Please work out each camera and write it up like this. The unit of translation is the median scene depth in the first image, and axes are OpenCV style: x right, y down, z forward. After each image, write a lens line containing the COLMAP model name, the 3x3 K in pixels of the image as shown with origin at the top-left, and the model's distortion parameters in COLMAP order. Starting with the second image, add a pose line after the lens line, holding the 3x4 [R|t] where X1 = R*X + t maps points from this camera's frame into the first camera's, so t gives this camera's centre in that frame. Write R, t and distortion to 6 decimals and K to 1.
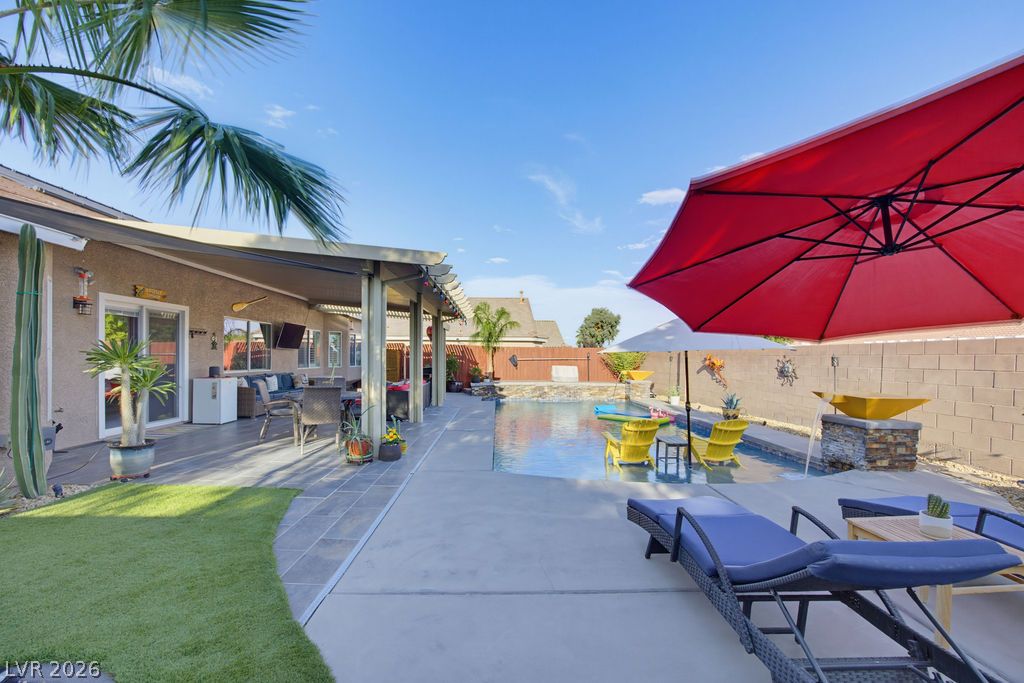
lens RADIAL K [[411.1, 0, 516.1], [0, 411.1, 349.3], [0, 0, 1]] dist [-0.005107, 0.002513]
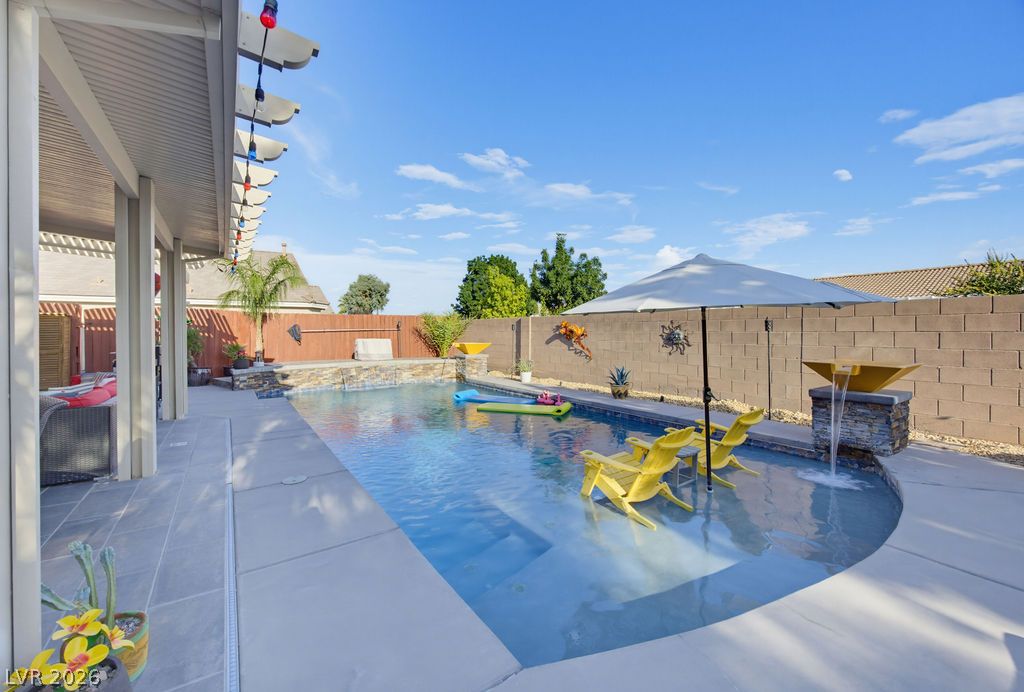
lens RADIAL K [[414.6, 0, 503.2], [0, 414.6, 325.7], [0, 0, 1]] dist [-0.018499, 0.003305]
pose [[0.856783, -0.009350, 0.515593, -0.098000], [0.002687, 0.999903, 0.013668, 0.009525], [-0.515671, -0.010325, 0.856725, 0.317707]]
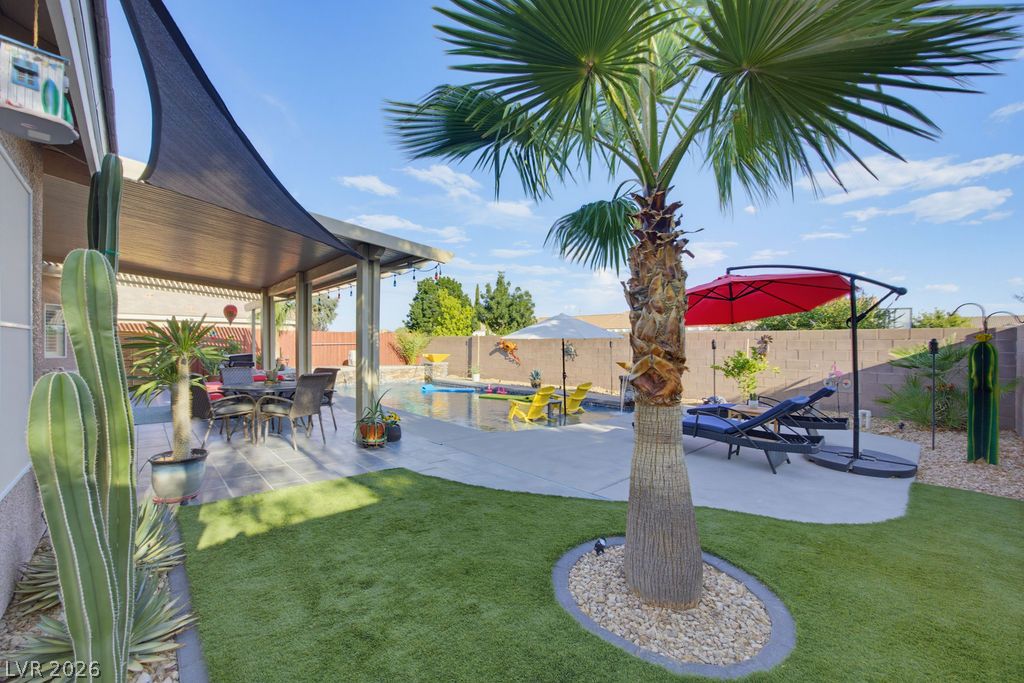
lens RADIAL K [[411.1, 0, 509.0], [0, 411.1, 341.3], [0, 0, 1]] dist [-0.005107, 0.002513]
pose [[0.764183, 0.000366, 0.644999, -0.347561], [-0.013491, 0.999790, 0.015416, -0.002342], [-0.644858, -0.020483, 0.764028, 0.008364]]
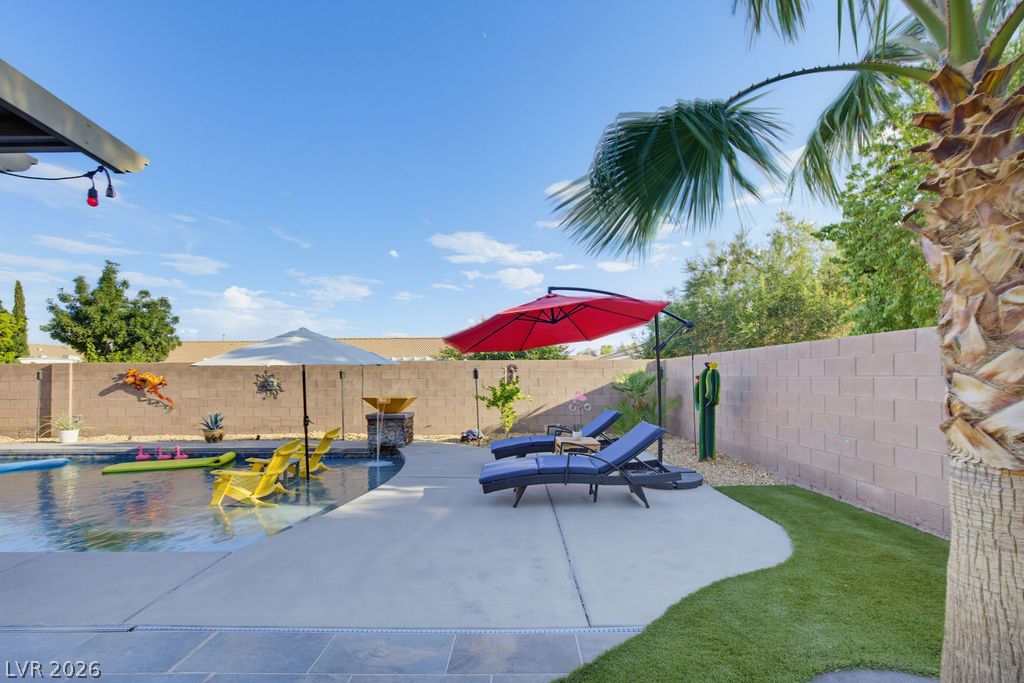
lens RADIAL K [[411.1, 0, 511.3], [0, 411.1, 374.6], [0, 0, 1]] dist [-0.005107, 0.002513]
pose [[0.055699, -0.006629, 0.998426, -0.276006], [-0.014195, 0.999872, 0.007430, 0.006398], [-0.998347, -0.014587, 0.055598, 0.239022]]
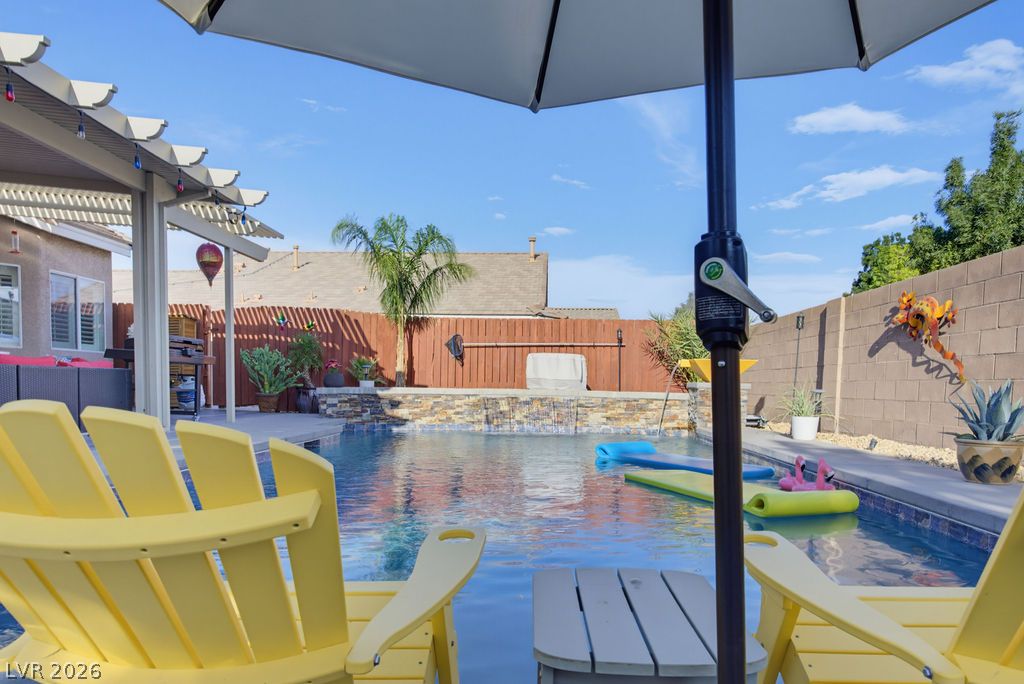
lens RADIAL K [[642.2, 0, 529.1], [0, 642.2, 407.4], [0, 0, 1]] dist [0.008148, -0.005722]
pose [[0.997055, 0.006595, -0.076405, 0.197424], [-0.002190, 0.998338, 0.057593, 0.079354], [0.076658, -0.057256, 0.995412, 0.436661]]
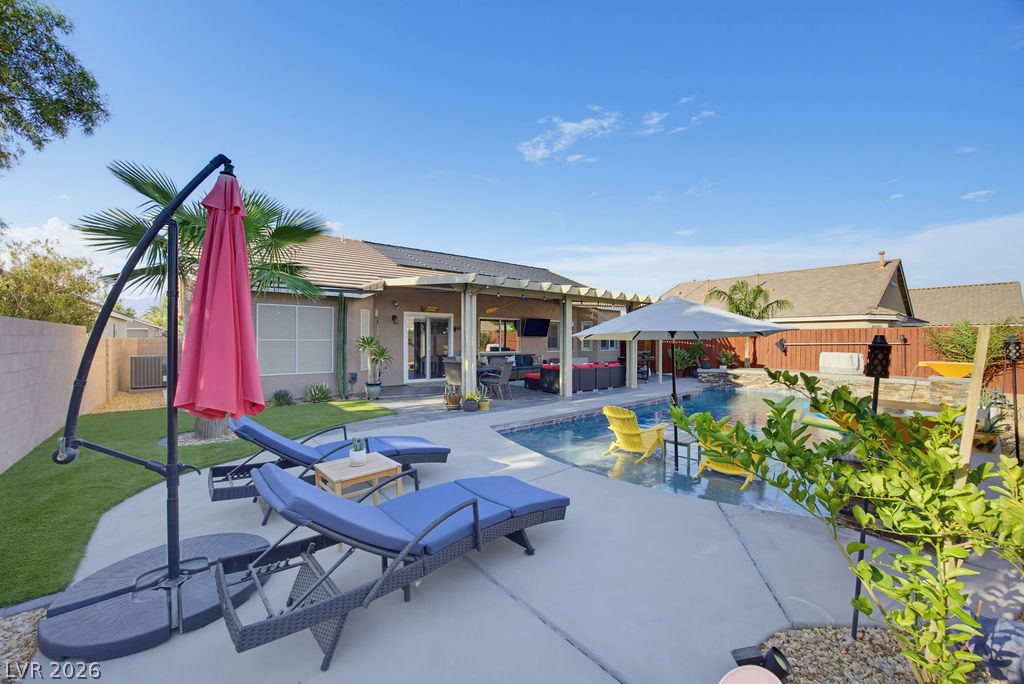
lens RADIAL K [[411.1, 0, 514.8], [0, 411.1, 339.5], [0, 0, 1]] dist [-0.005107, 0.002513]
pose [[0.624202, -0.007015, -0.781232, 0.465341], [0.019083, 0.999798, 0.006269, -0.001203], [0.781030, -0.018821, 0.624210, 0.077559]]
